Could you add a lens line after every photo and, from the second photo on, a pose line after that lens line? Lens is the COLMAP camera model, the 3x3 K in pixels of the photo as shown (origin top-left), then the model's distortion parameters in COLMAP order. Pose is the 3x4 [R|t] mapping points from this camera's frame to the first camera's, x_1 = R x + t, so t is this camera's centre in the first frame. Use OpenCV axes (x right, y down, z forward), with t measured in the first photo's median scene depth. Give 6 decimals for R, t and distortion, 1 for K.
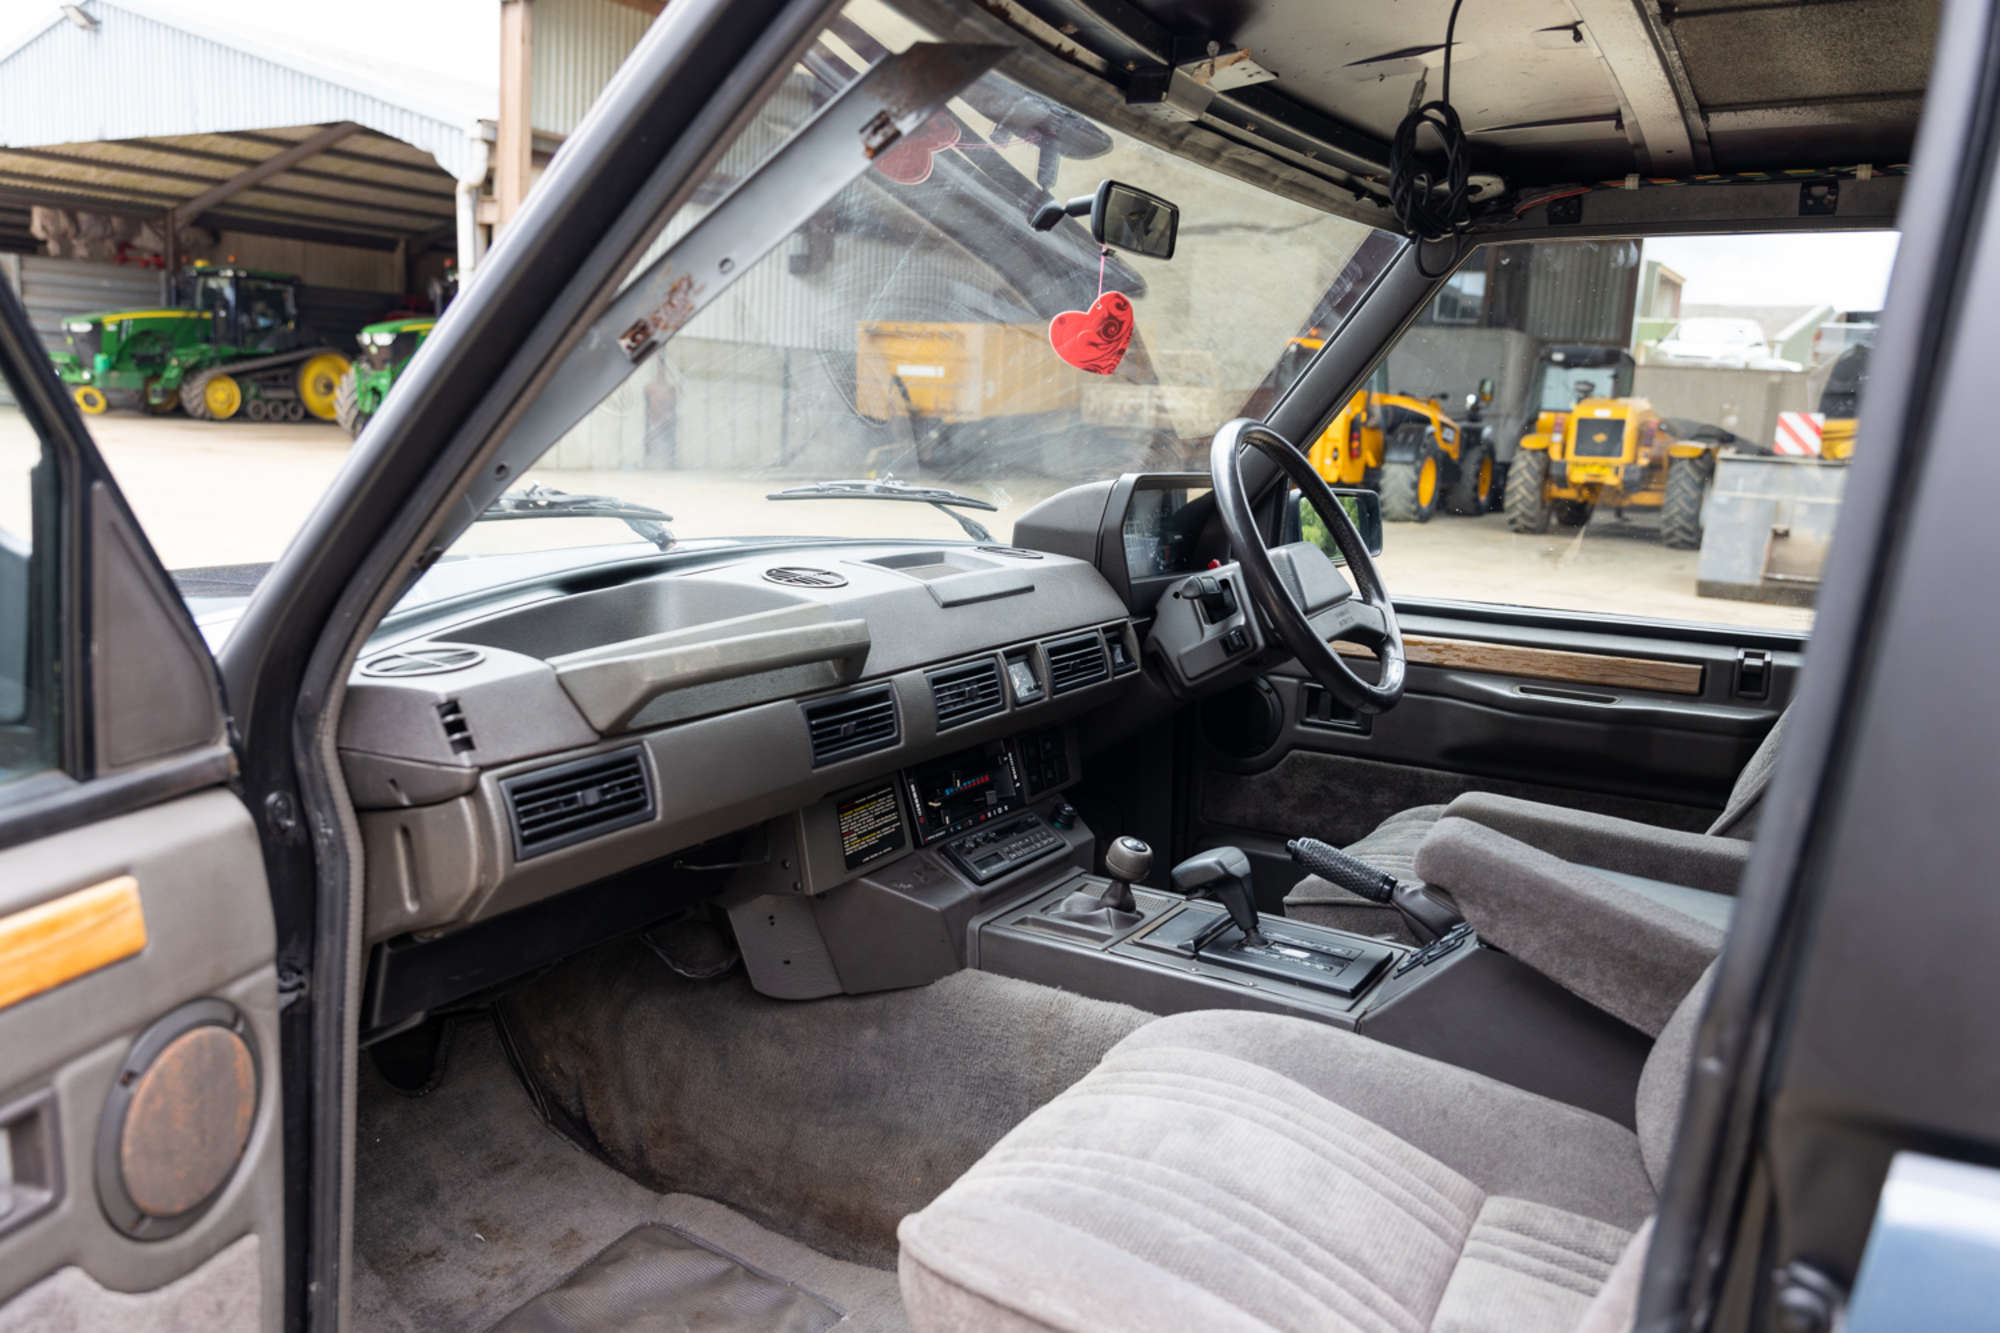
lens RADIAL K [[1526.4, 0, 1000.0], [0, 1526.4, 666.5], [0, 0, 1]] dist [-0.007303, 0.000211]
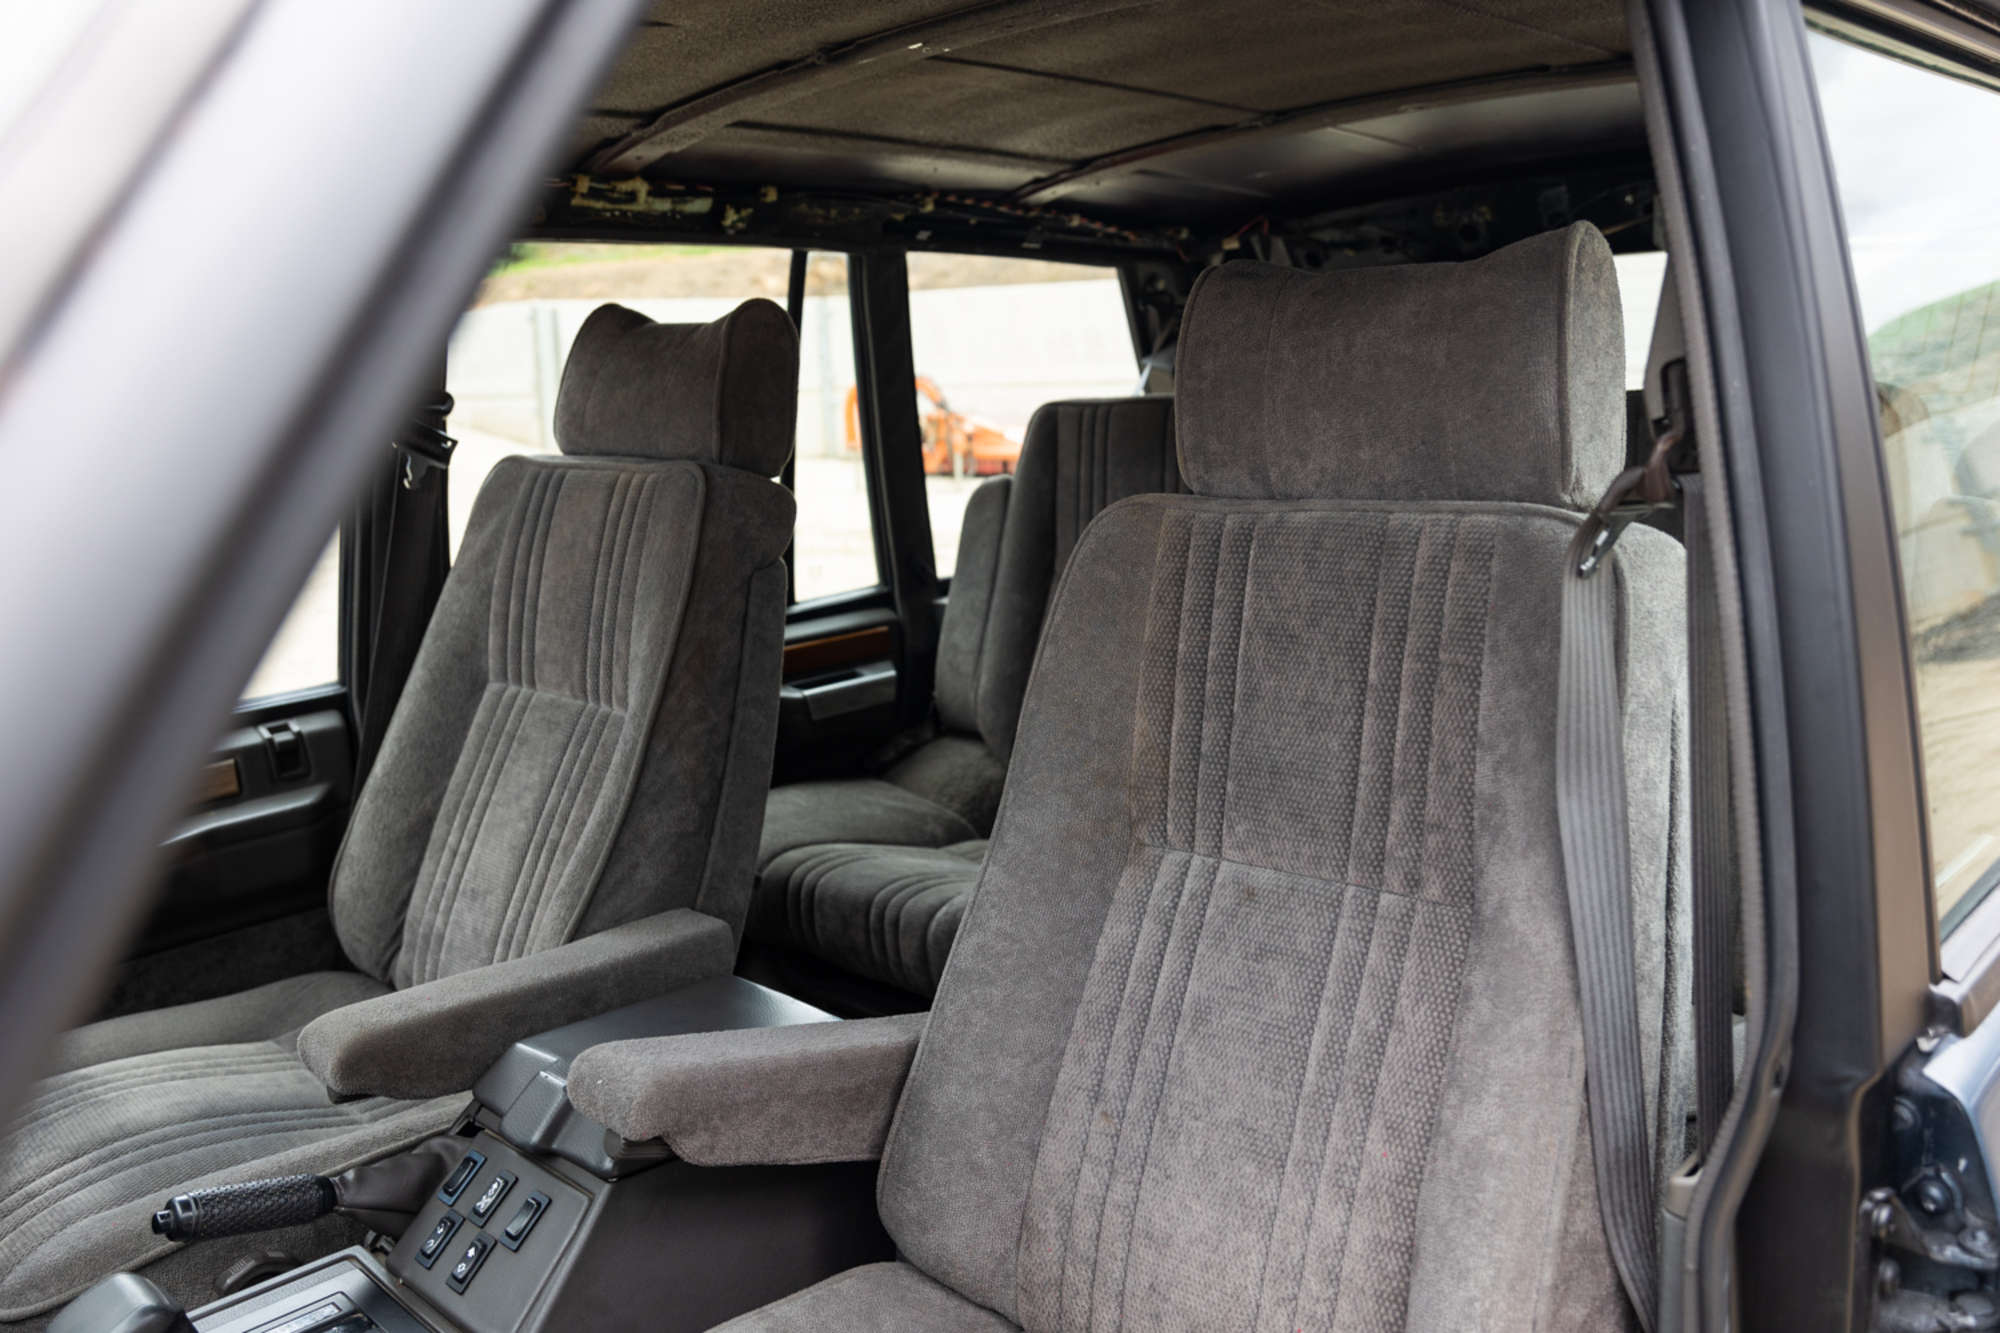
lens RADIAL K [[1586.1, 0, 1000.0], [0, 1586.1, 666.5], [0, 0, 1]] dist [0.000105, -0.000438]
pose [[0.247107, -0.241650, 0.938373, -0.256464], [0.205575, 0.959434, 0.192938, -0.142903], [-0.946930, 0.145230, 0.286760, 0.392430]]
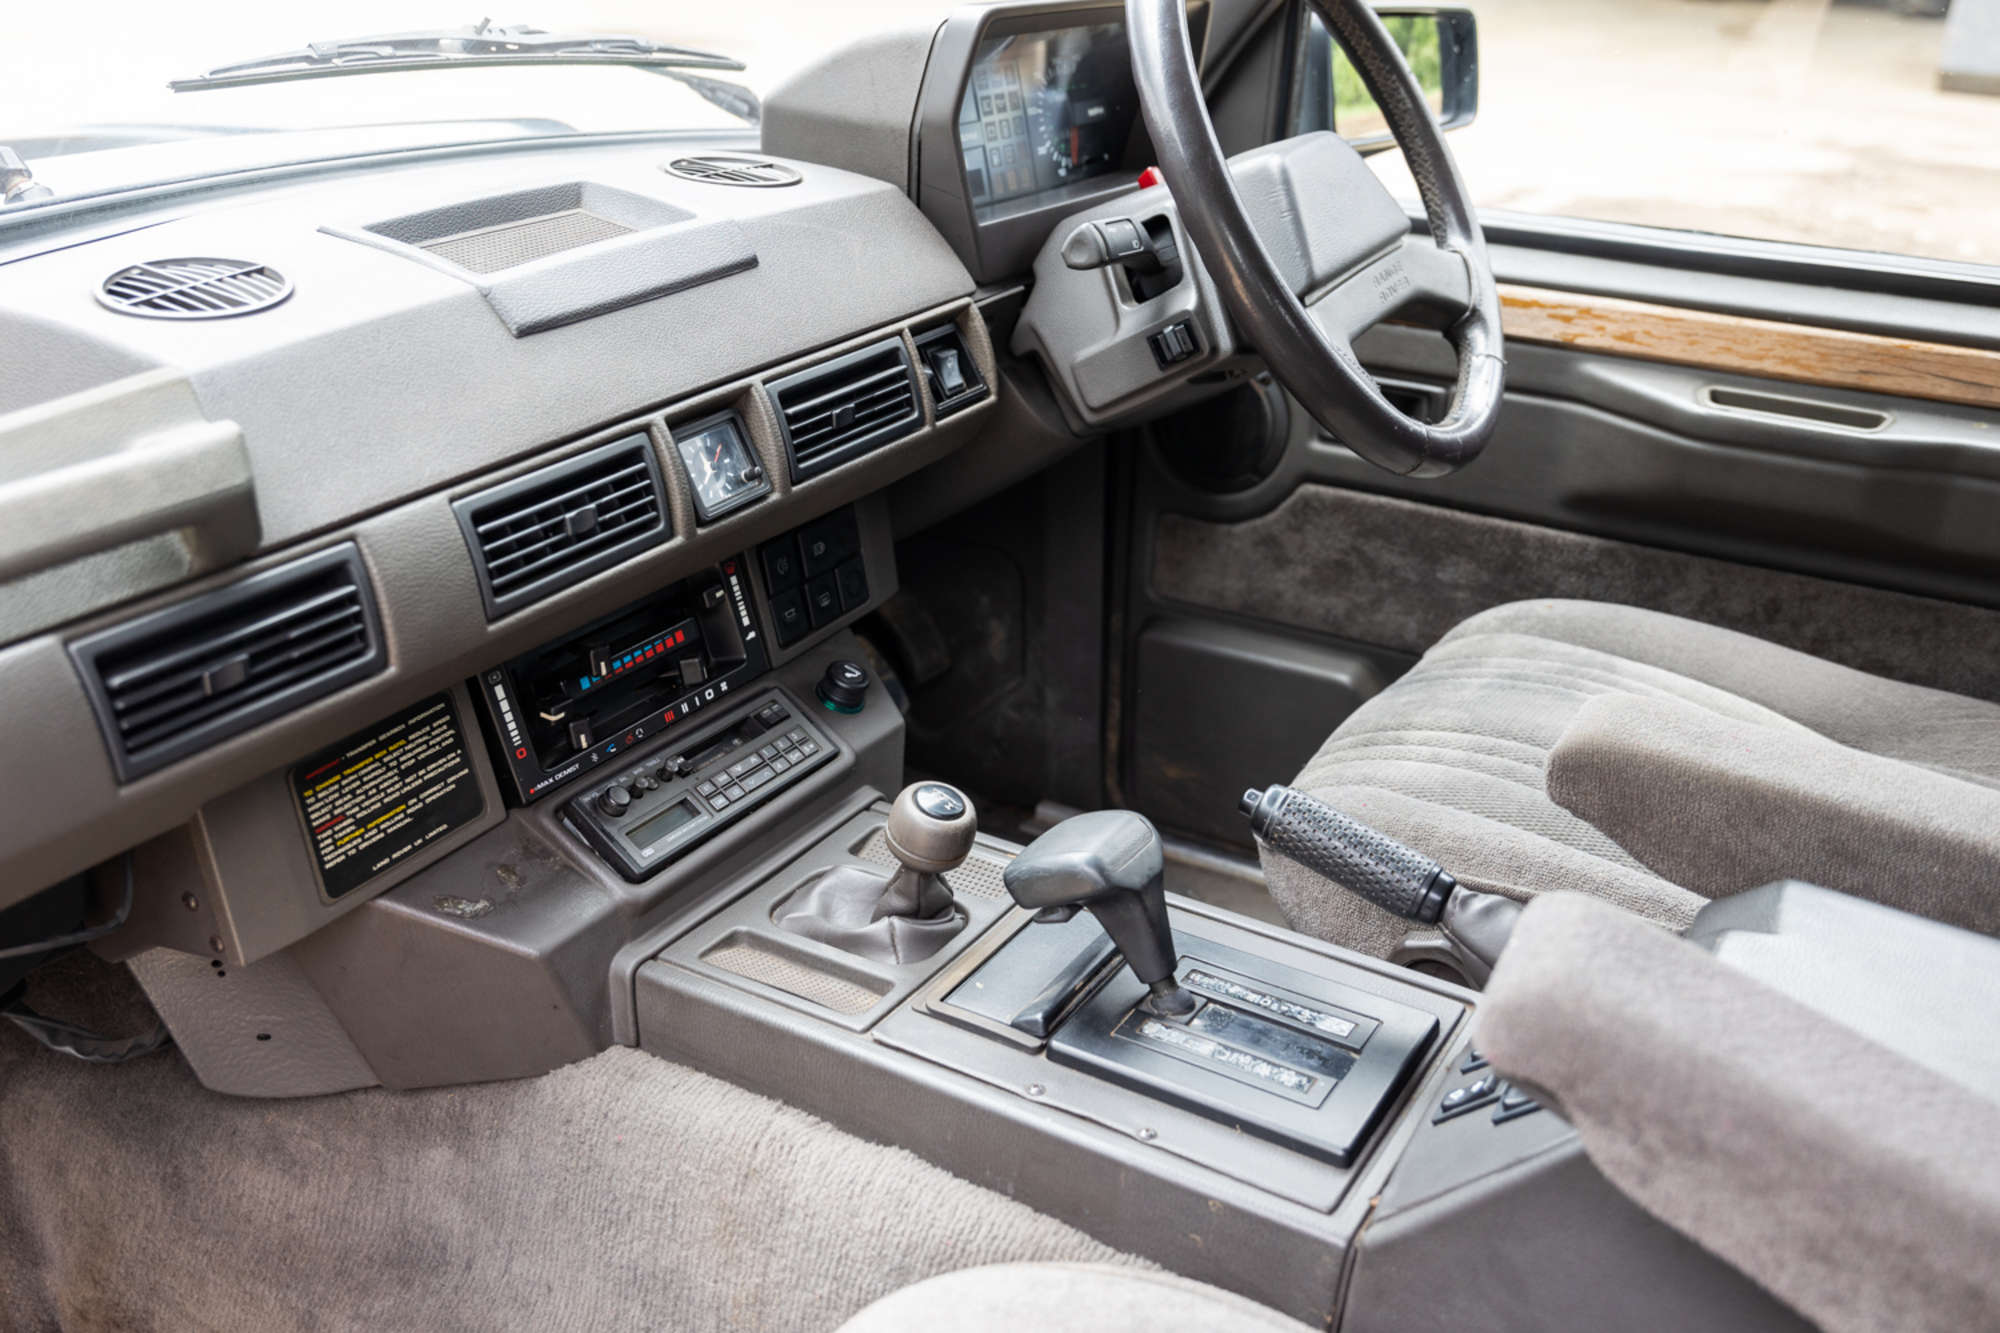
lens RADIAL K [[1957.6, 0, 1000.0], [0, 1957.6, 666.5], [0, 0, 1]] dist [-0.014749, 0.013014]
pose [[0.999933, -0.011523, 0.001123, 0.095533], [0.010914, 0.970574, 0.240556, -0.072793], [-0.003862, -0.240527, 0.970635, 0.339095]]
